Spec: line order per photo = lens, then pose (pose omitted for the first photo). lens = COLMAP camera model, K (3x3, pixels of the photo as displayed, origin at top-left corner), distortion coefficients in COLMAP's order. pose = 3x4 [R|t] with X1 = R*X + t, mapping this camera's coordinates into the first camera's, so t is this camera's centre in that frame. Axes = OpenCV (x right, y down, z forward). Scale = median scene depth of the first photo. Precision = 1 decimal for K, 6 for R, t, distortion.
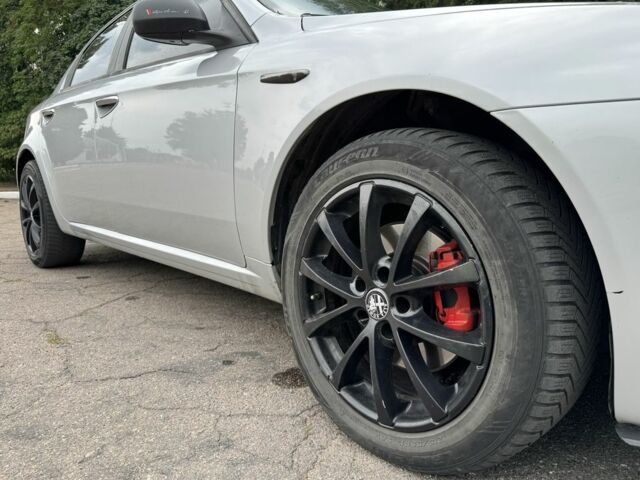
lens RADIAL K [[493.3, 0, 315.9], [0, 493.3, 242.4], [0, 0, 1]] dist [0.023307, -0.043706]
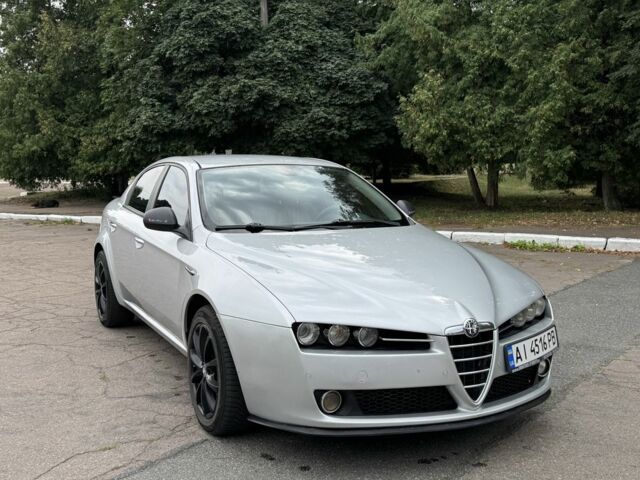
lens RADIAL K [[729.1, 0, 308.2], [0, 729.1, 222.5], [0, 0, 1]] dist [0.086817, 0.000000]
pose [[0.963296, 0.014178, -0.268066, 0.201799], [-0.027574, 0.998548, -0.046274, -0.059638], [0.267021, 0.051967, 0.962289, -0.317576]]
